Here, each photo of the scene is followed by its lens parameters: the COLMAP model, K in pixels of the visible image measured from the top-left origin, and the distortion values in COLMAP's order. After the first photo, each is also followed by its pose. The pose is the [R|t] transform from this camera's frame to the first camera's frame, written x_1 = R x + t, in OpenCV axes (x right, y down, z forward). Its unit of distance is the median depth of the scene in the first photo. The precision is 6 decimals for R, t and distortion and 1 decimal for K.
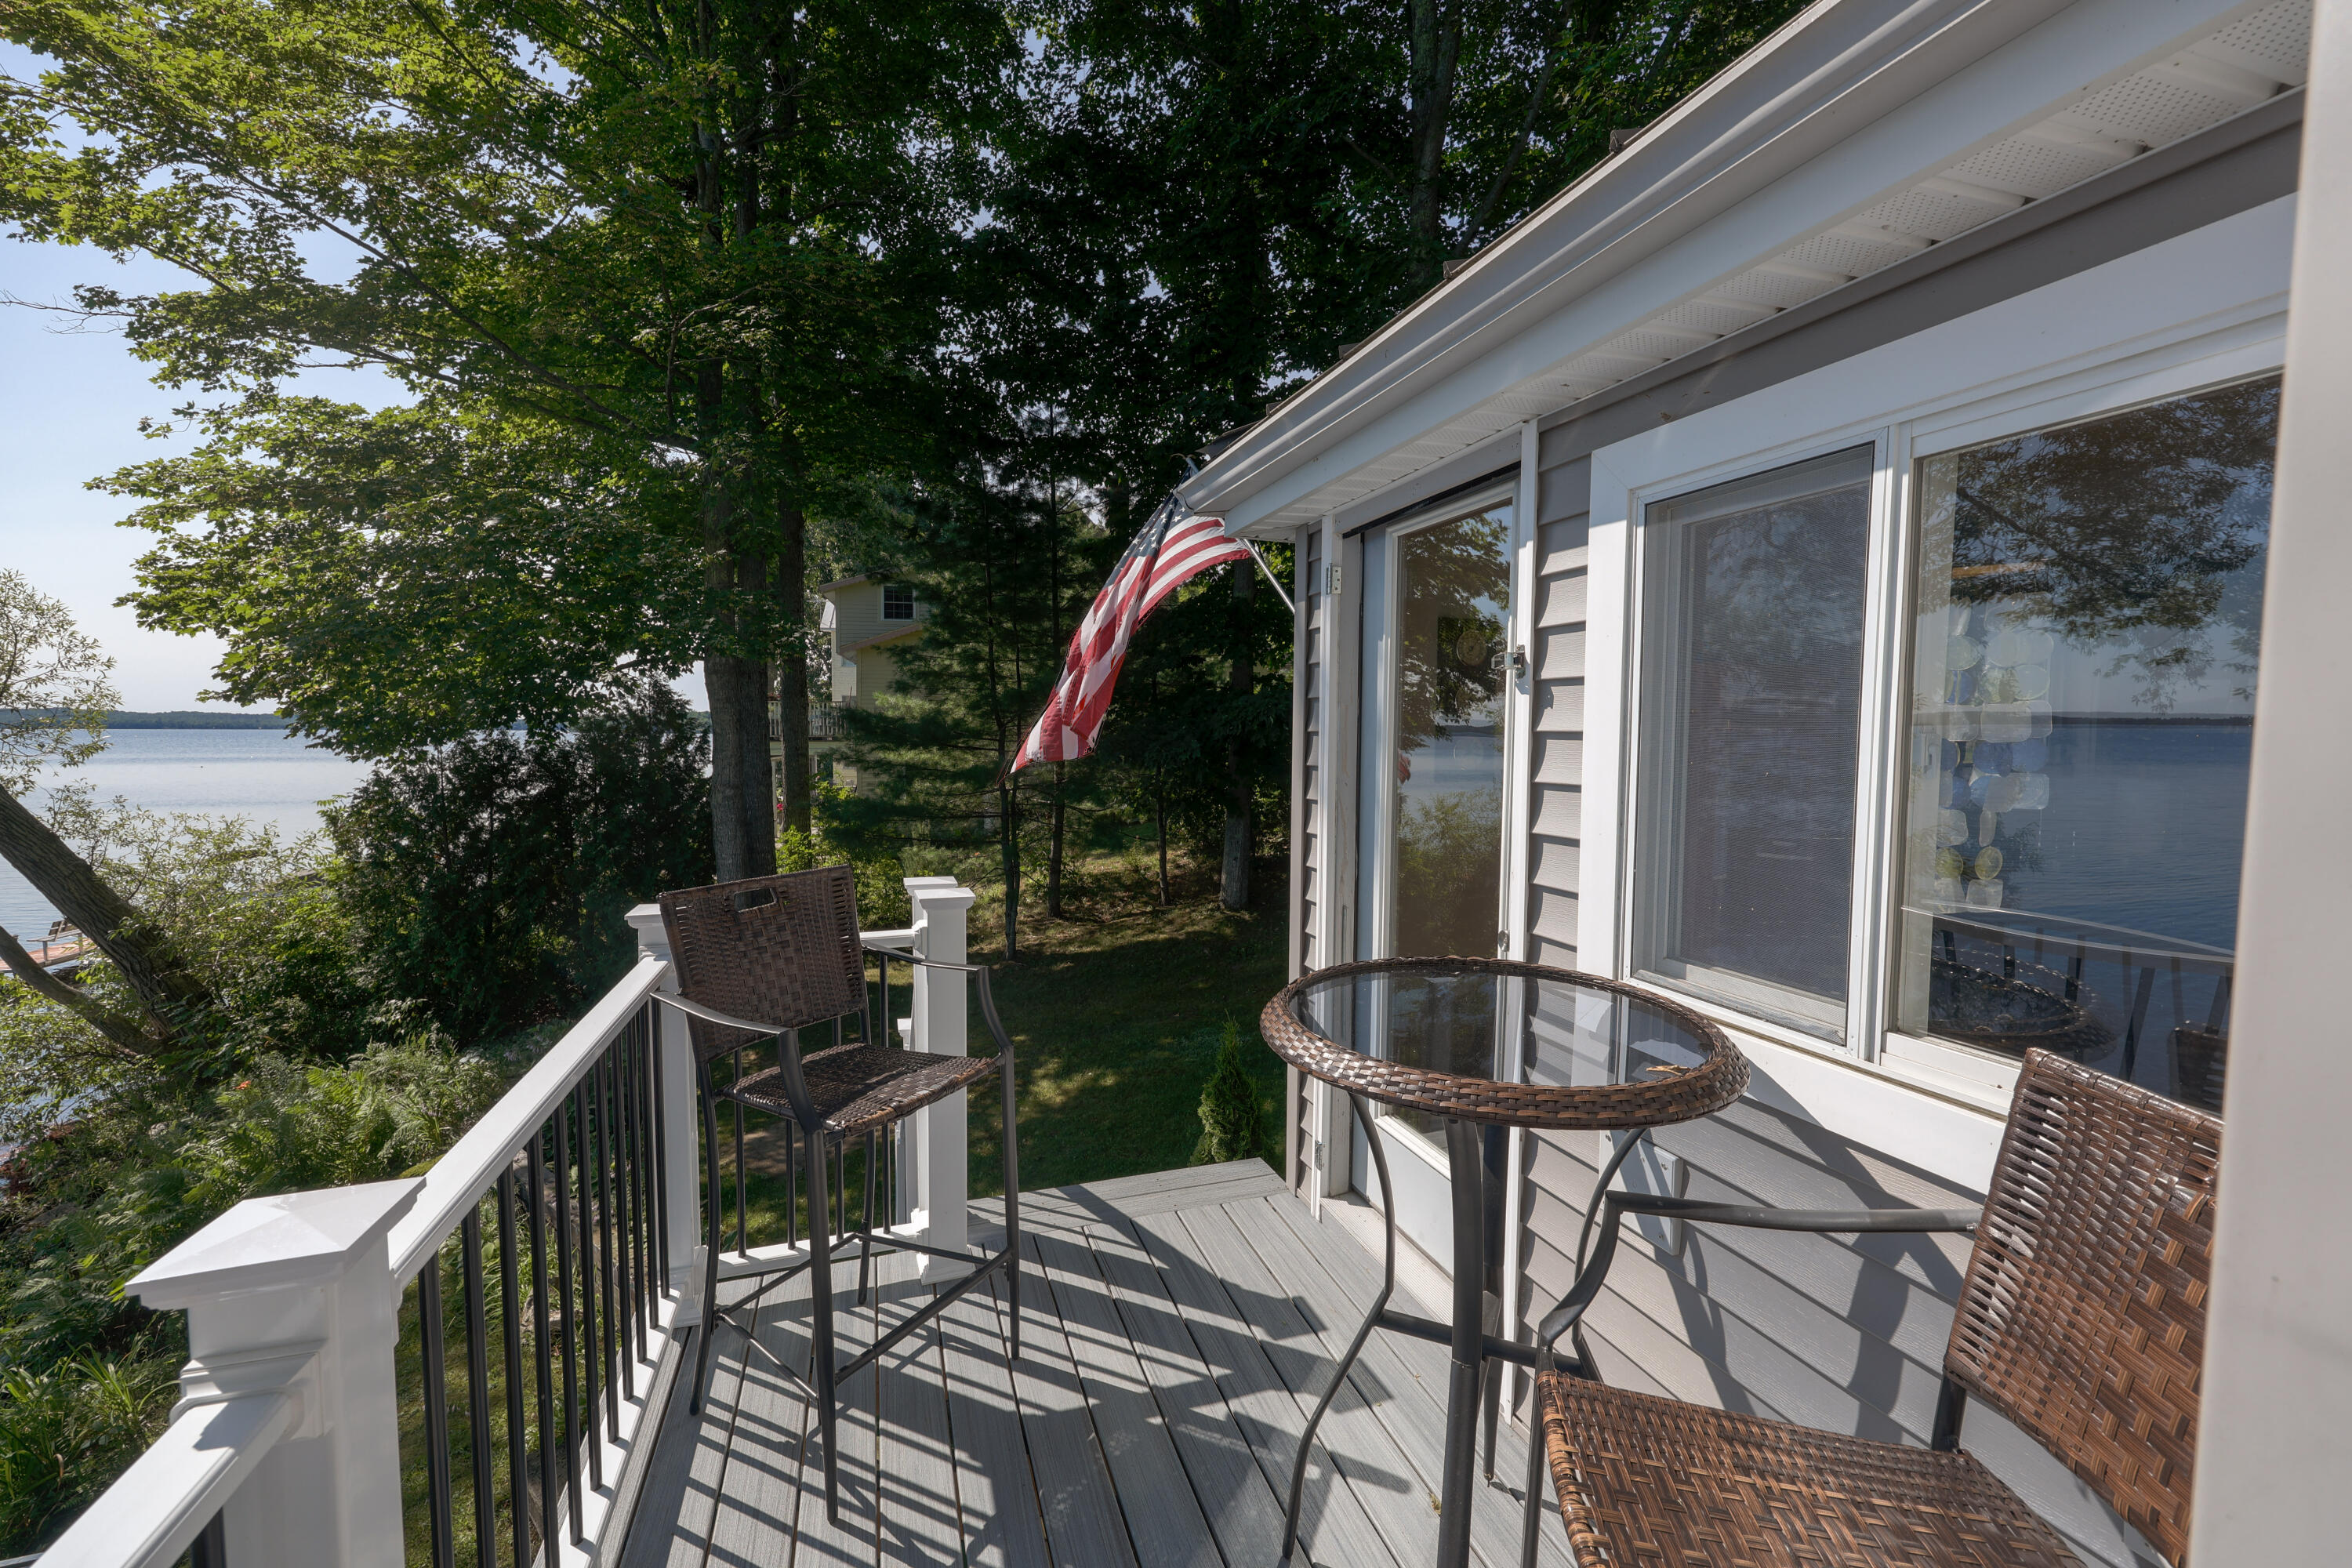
lens RADIAL K [[946.1, 0, 1161.3], [0, 946.1, 784.3], [0, 0, 1]] dist [0.000059, -0.000302]
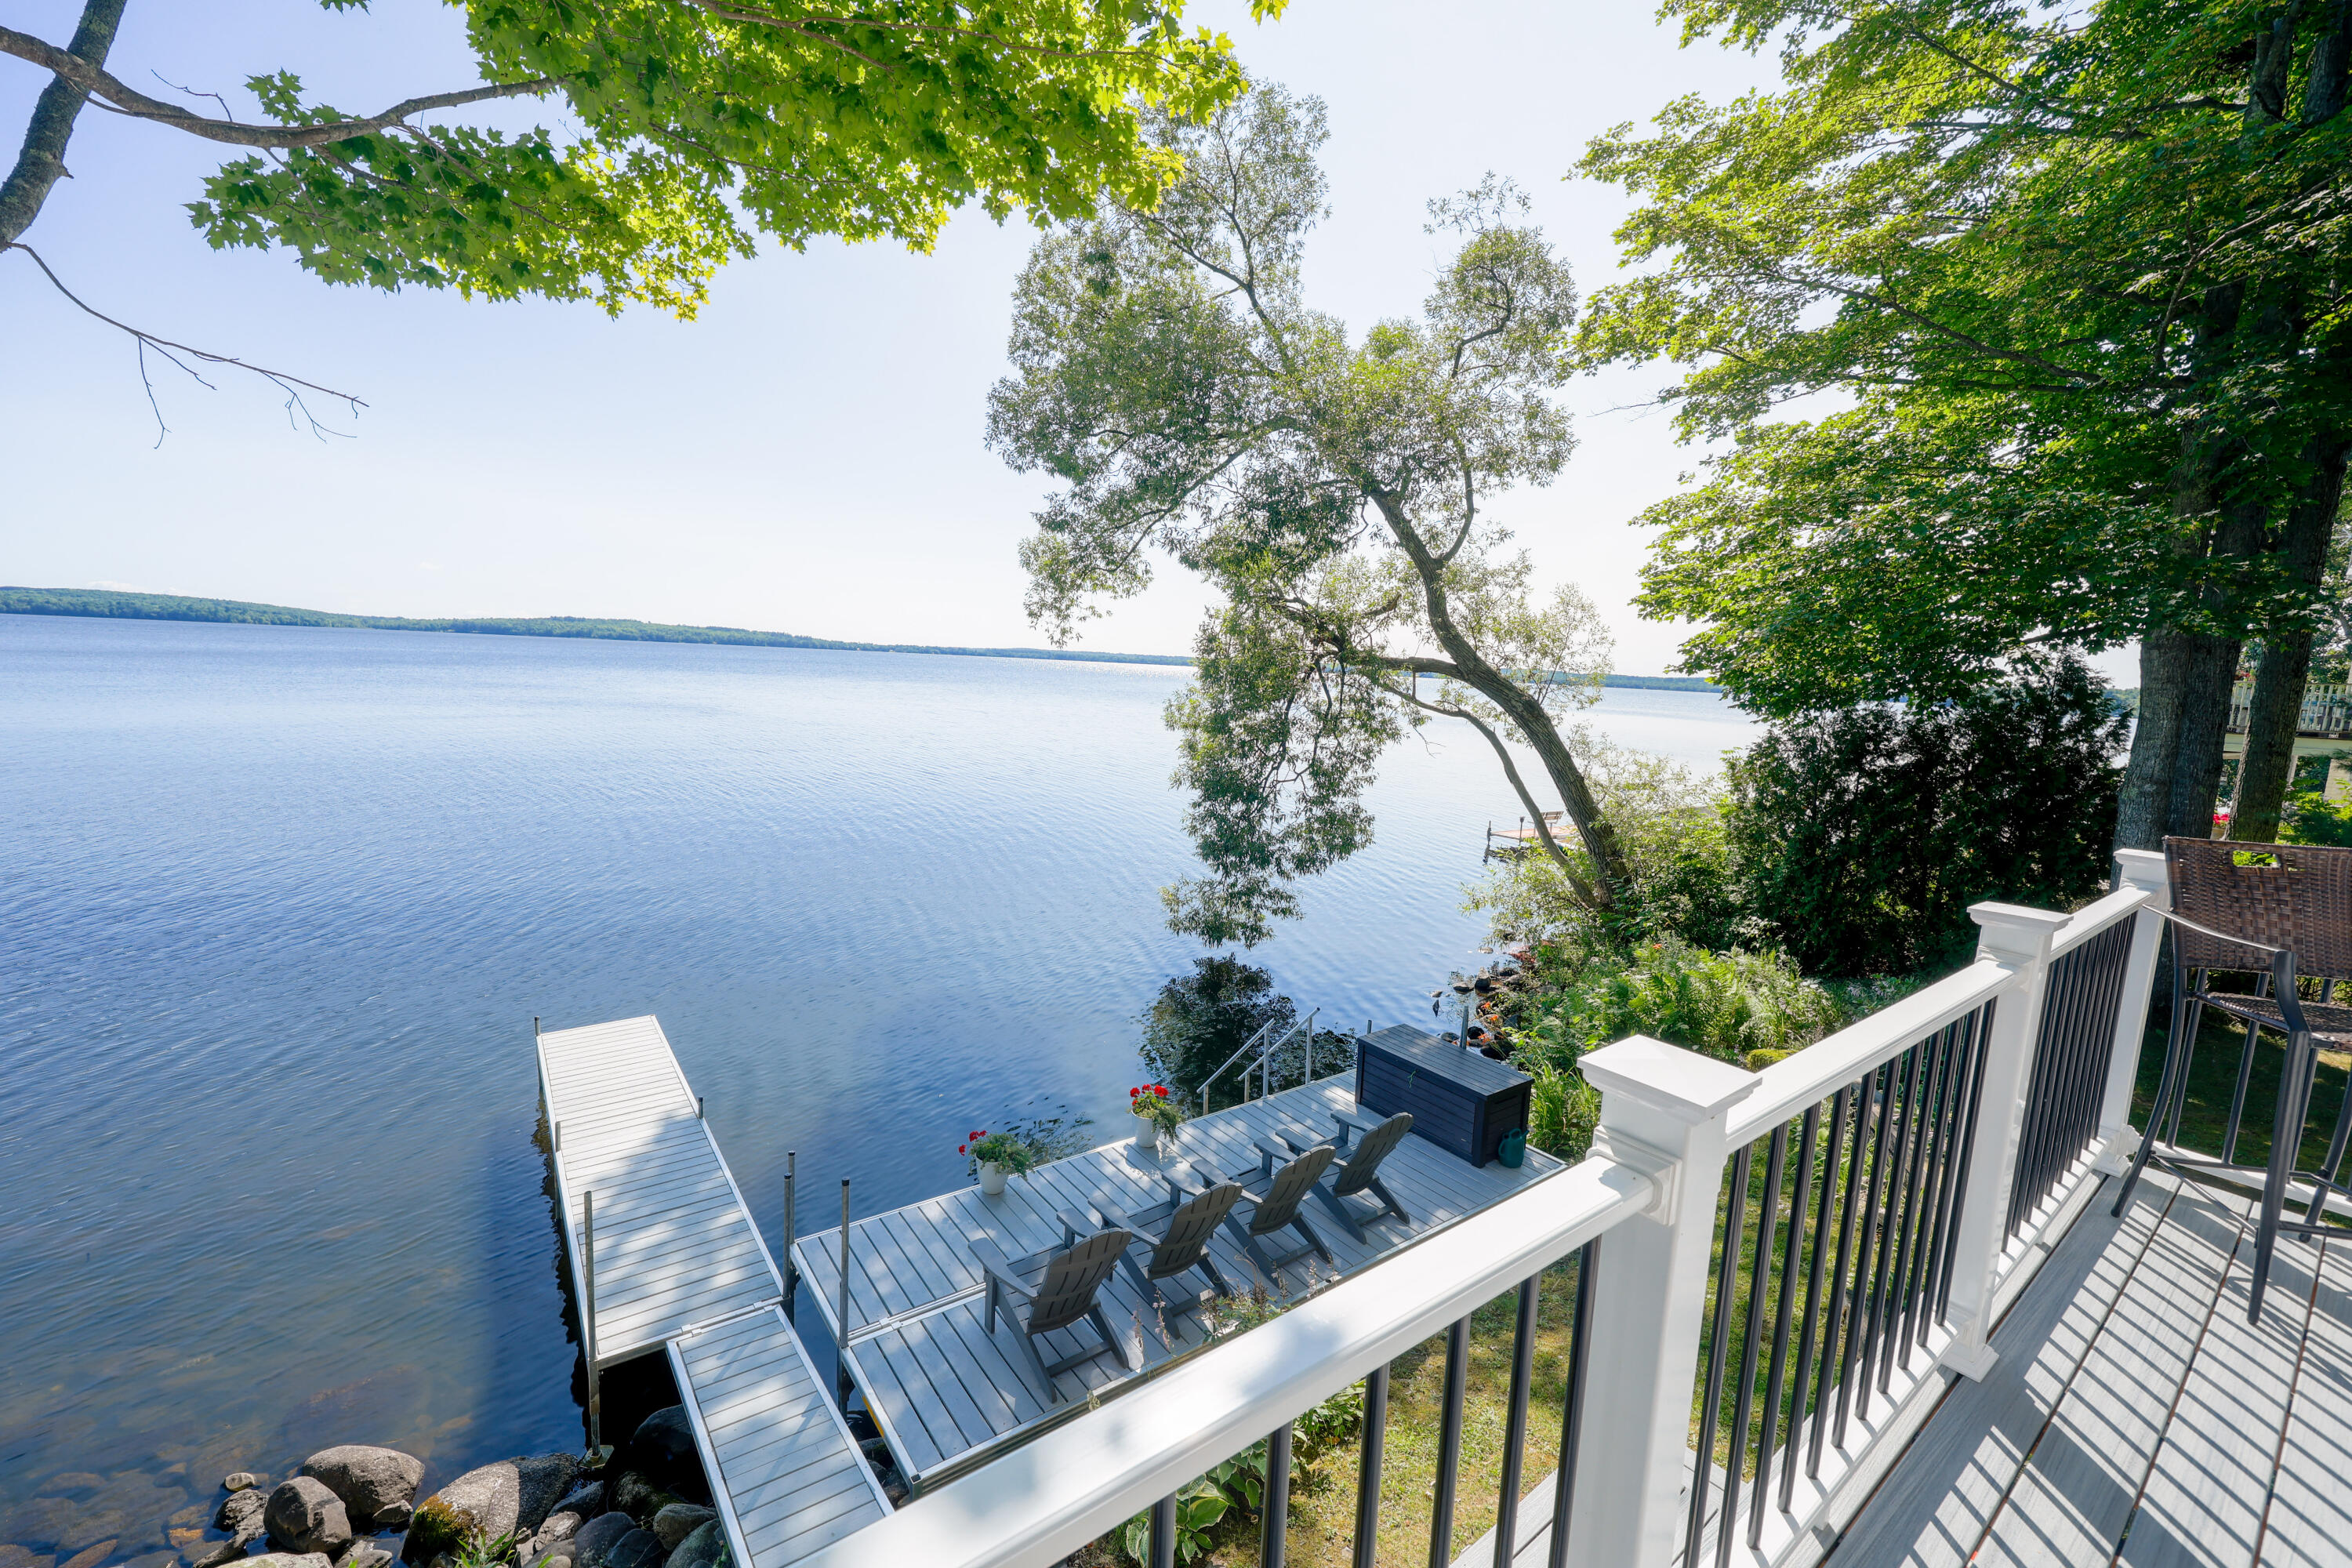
lens RADIAL K [[946.1, 0, 1161.3], [0, 946.1, 784.3], [0, 0, 1]] dist [0.000059, -0.000302]
pose [[0.337412, 0.132462, -0.931991, 0.039997], [-0.101767, 0.989381, 0.103776, 0.007931], [0.935840, 0.059831, 0.347309, -0.137870]]
